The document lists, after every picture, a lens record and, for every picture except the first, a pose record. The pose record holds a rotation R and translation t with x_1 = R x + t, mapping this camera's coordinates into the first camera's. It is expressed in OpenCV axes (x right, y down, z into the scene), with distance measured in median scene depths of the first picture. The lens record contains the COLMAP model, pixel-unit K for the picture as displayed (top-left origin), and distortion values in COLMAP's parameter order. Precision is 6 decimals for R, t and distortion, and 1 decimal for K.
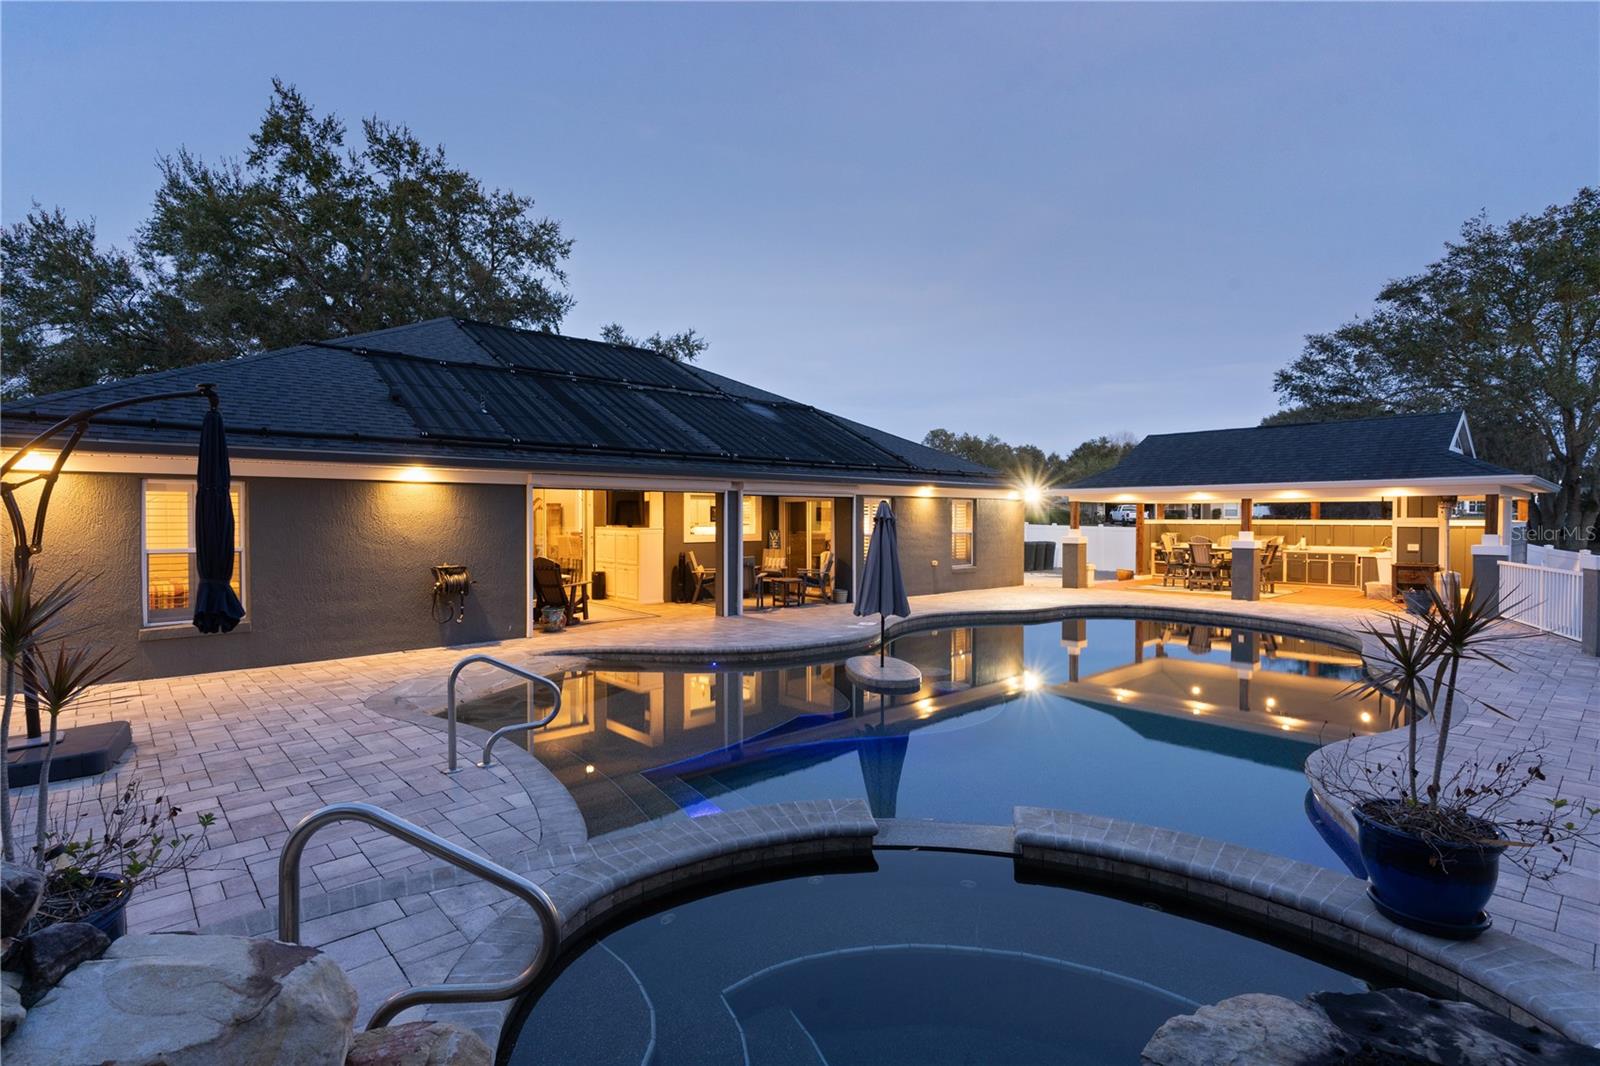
lens RADIAL K [[778.0, 0, 777.4], [0, 778.0, 532.1], [0, 0, 1]] dist [-0.000049, 0.000690]
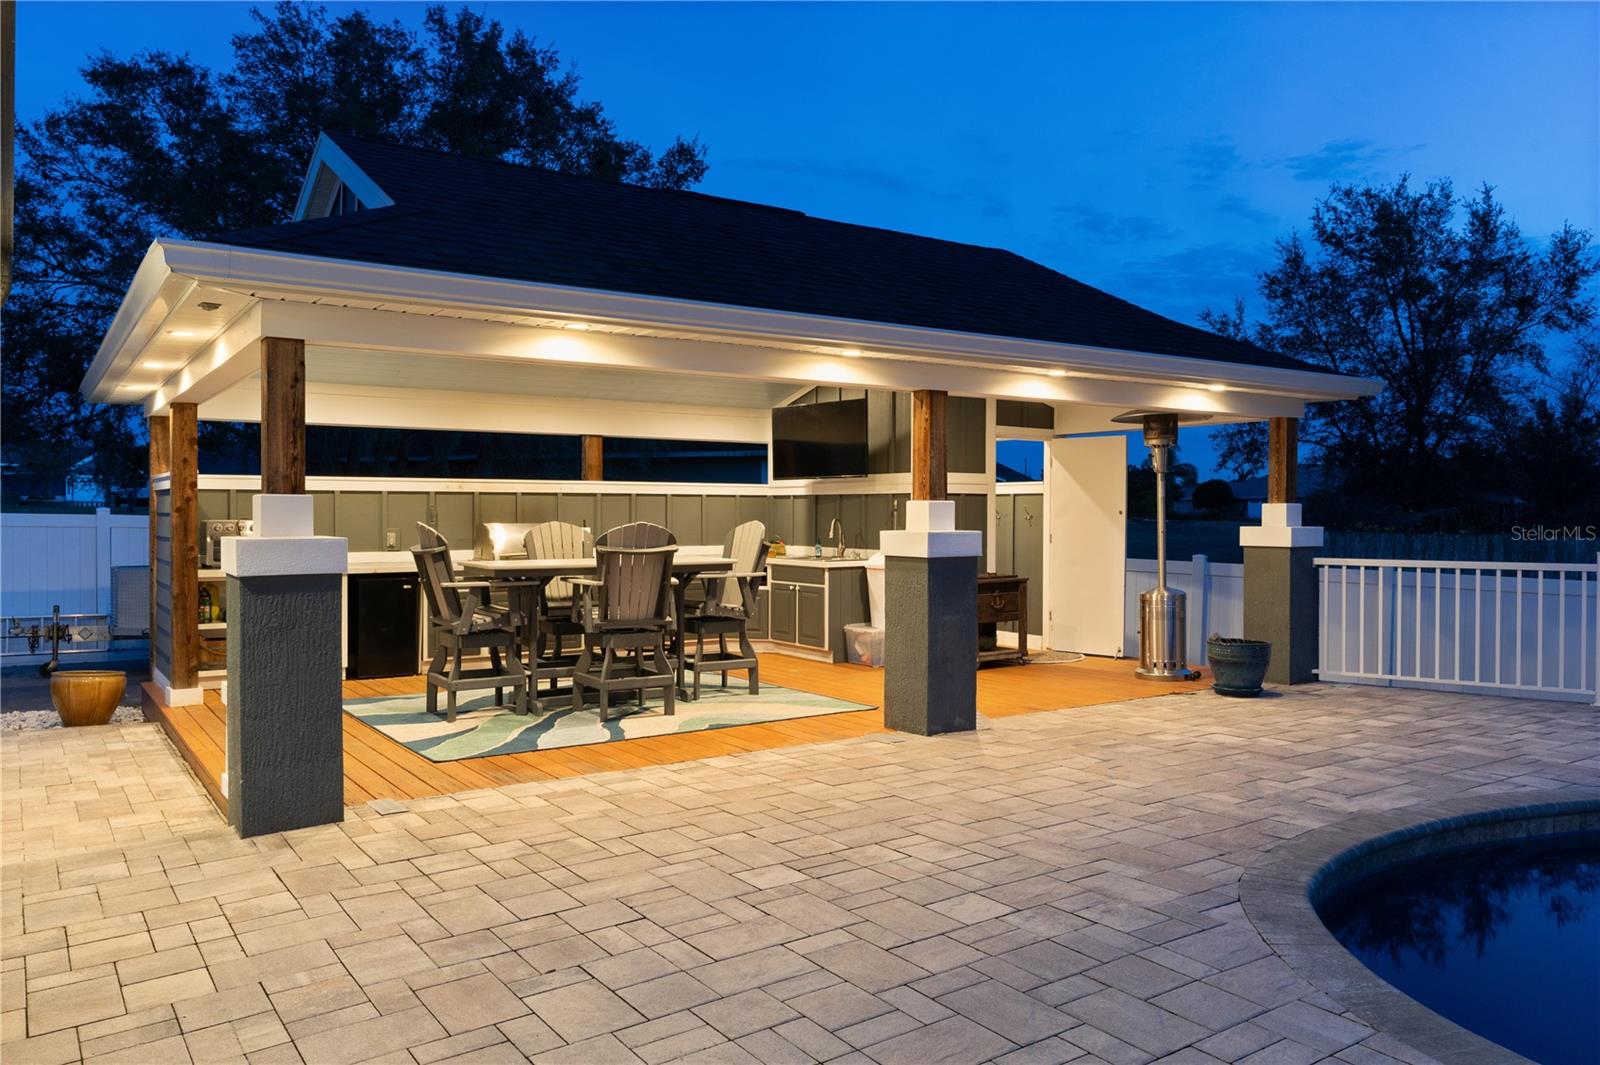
lens RADIAL K [[1127.6, 0, 783.8], [0, 1127.6, 540.0], [0, 0, 1]] dist [0.002905, 0.000804]
pose [[0.123081, -0.024978, 0.992082, 0.147619], [0.018420, 0.999568, 0.022881, 0.003075], [-0.992226, 0.015458, 0.123488, 0.919633]]
